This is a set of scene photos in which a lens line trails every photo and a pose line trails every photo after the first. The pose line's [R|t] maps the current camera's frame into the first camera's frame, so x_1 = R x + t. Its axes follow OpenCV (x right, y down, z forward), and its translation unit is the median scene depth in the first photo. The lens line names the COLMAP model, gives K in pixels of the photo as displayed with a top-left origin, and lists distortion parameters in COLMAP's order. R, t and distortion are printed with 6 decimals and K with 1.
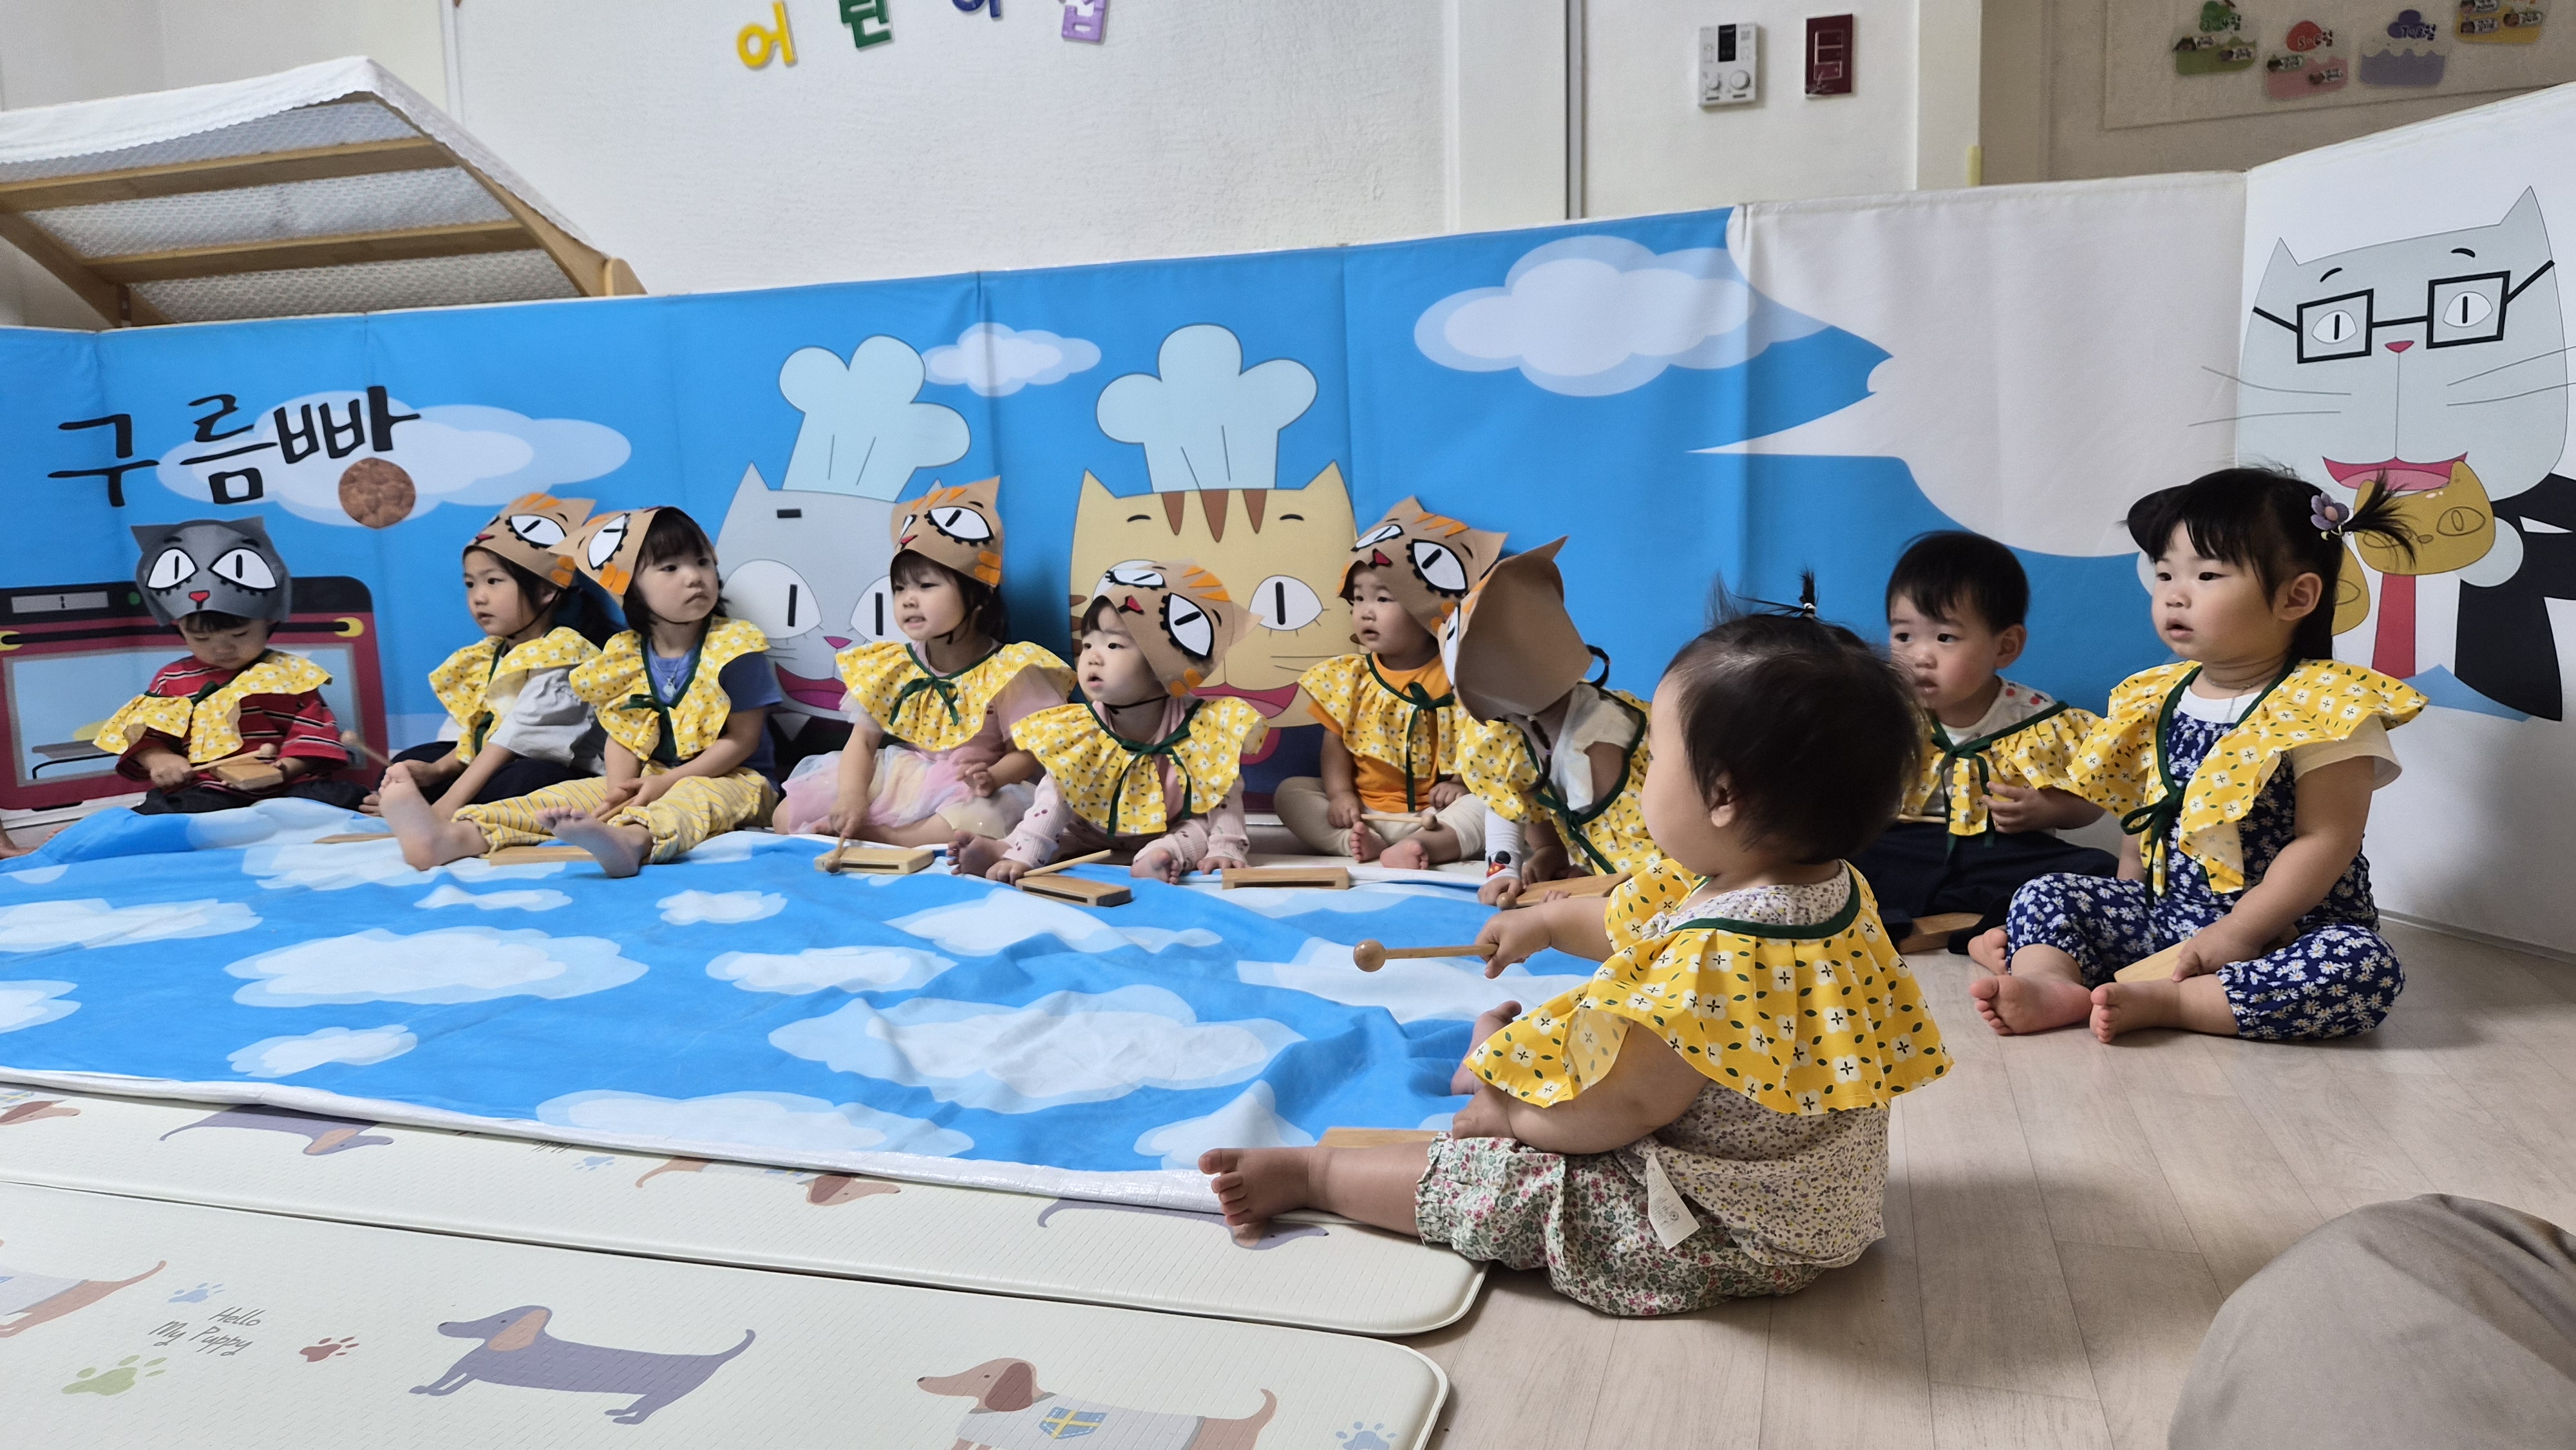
lens RADIAL K [[1634.0, 0, 1256.2], [0, 1634.0, 705.5], [0, 0, 1]] dist [0.018739, -0.024011]
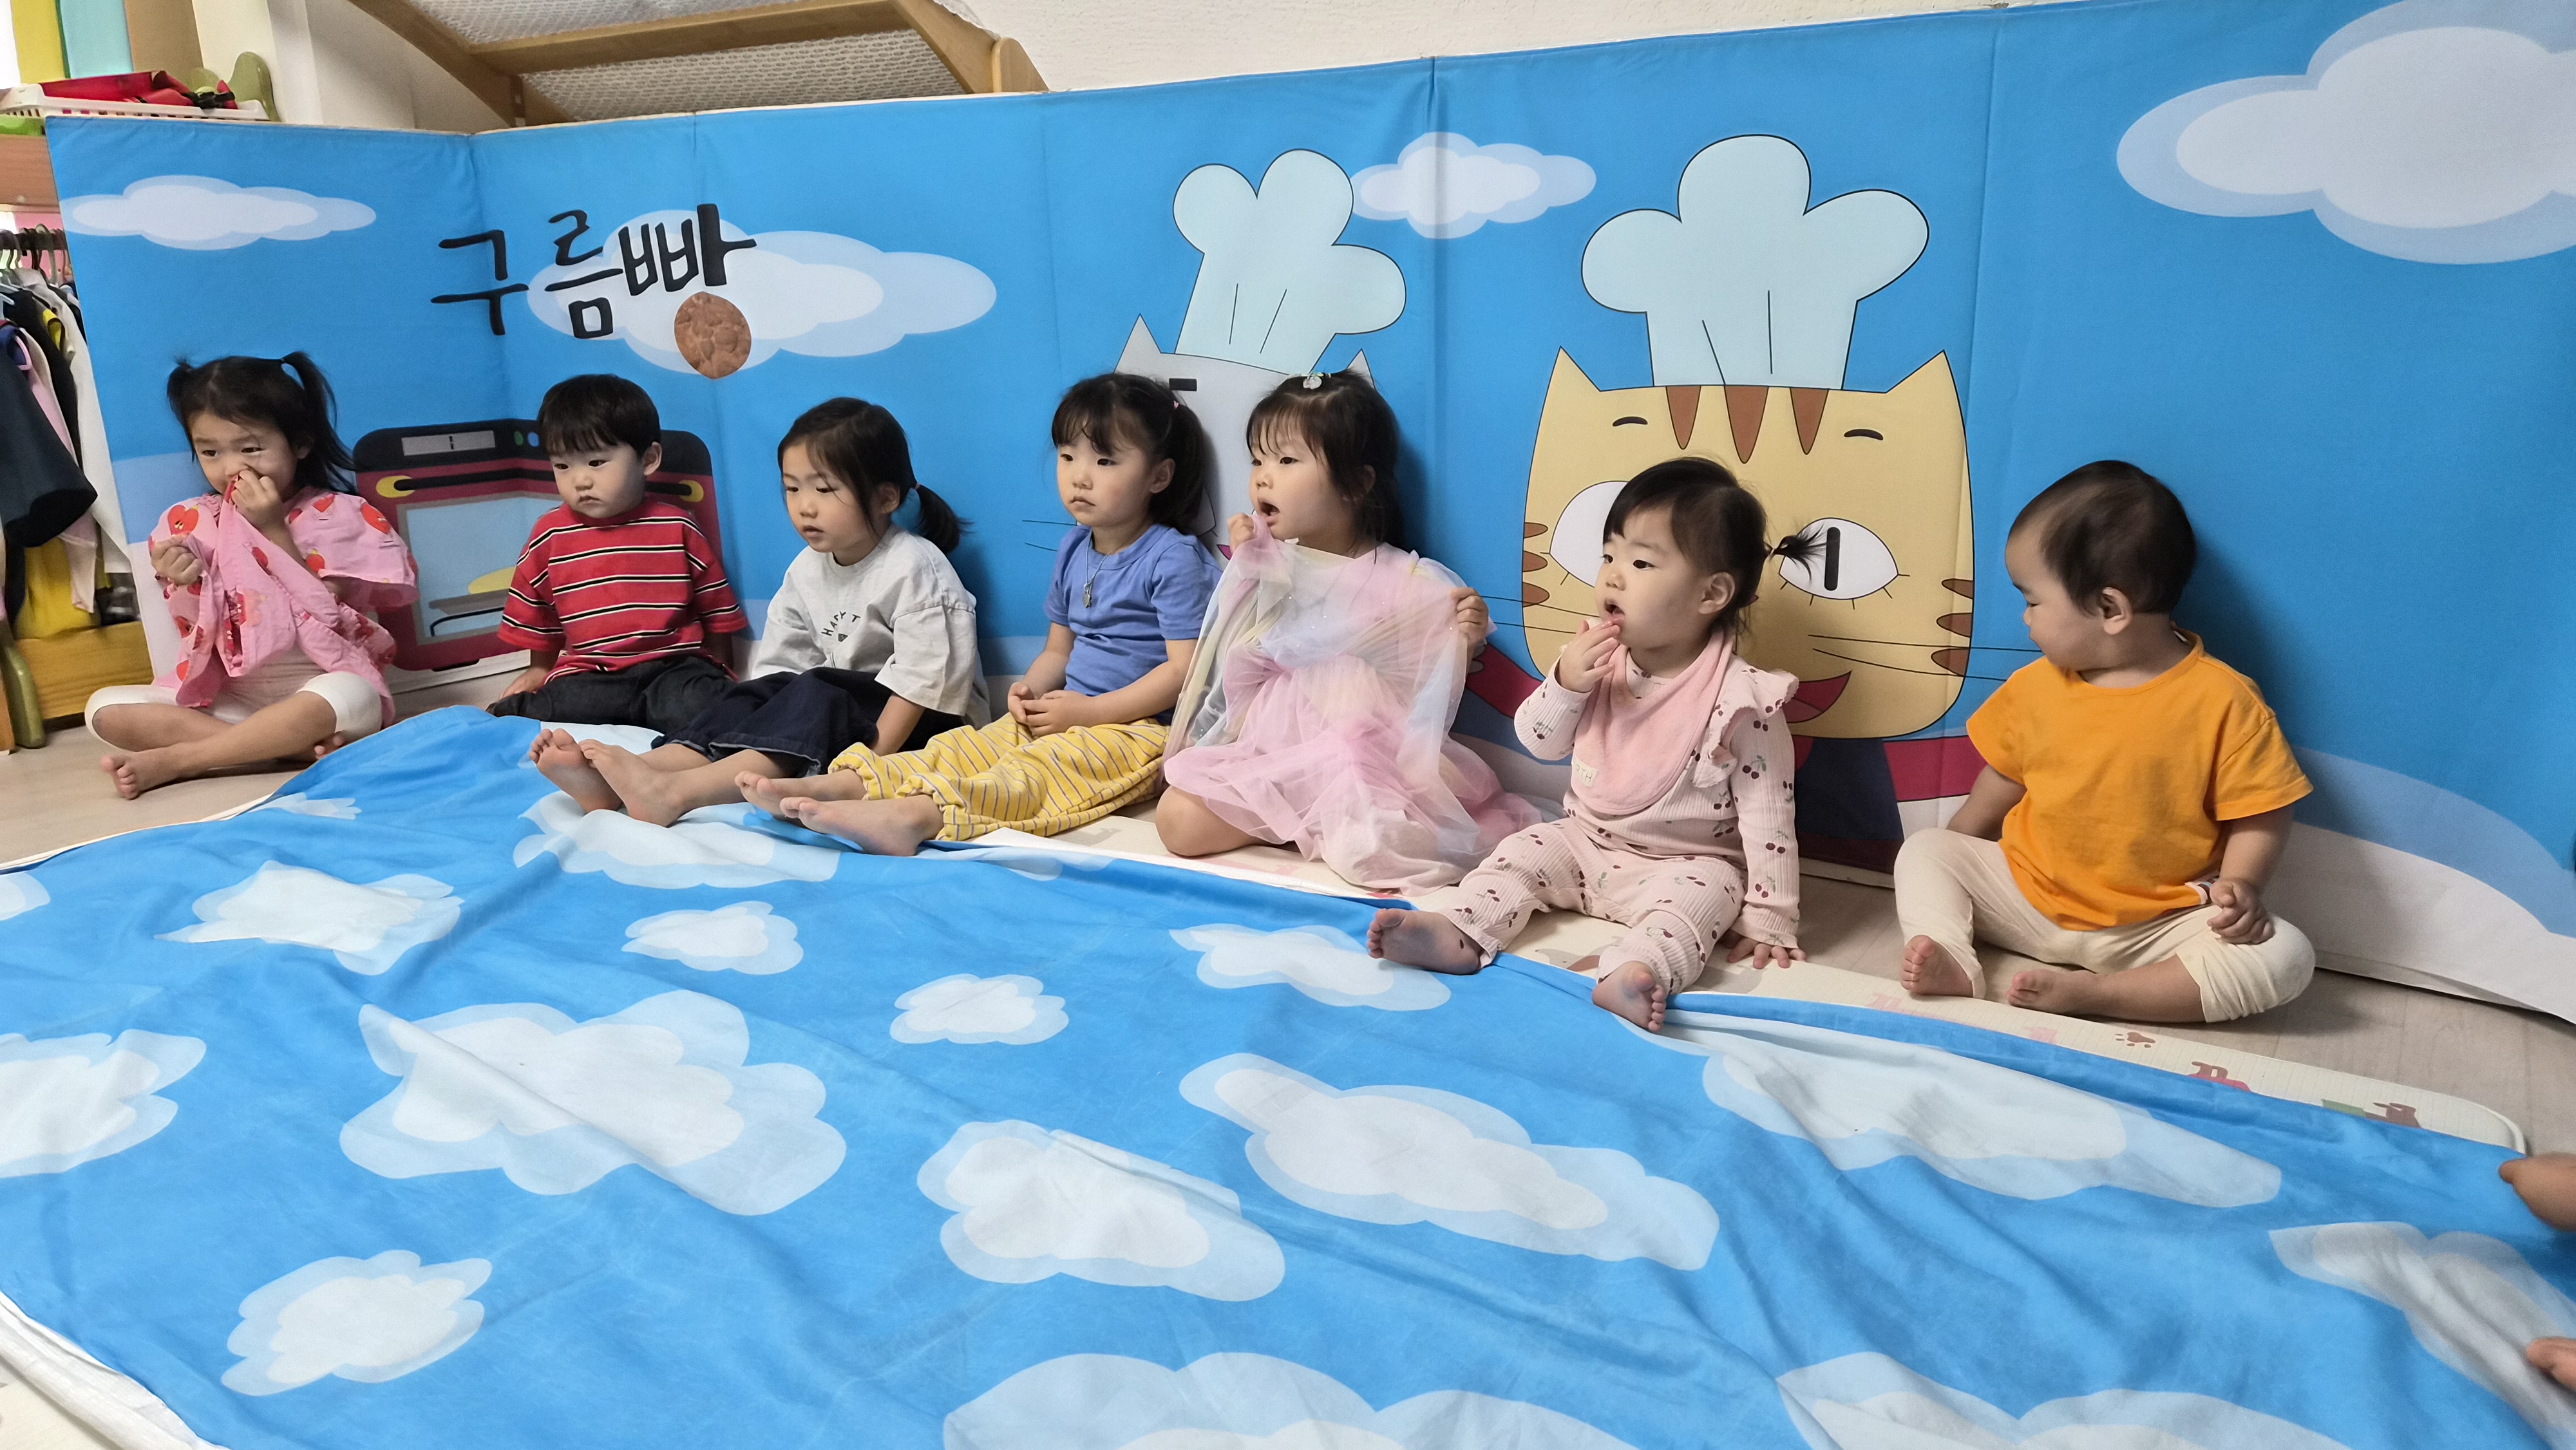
lens RADIAL K [[1634.0, 0, 1363.0], [0, 1634.0, 688.9], [0, 0, 1]] dist [0.018739, -0.024011]
pose [[0.973017, 0.089164, -0.212807, -0.022476], [-0.073284, 0.993984, 0.081392, -0.042775], [0.218784, -0.063600, 0.973698, 0.249480]]
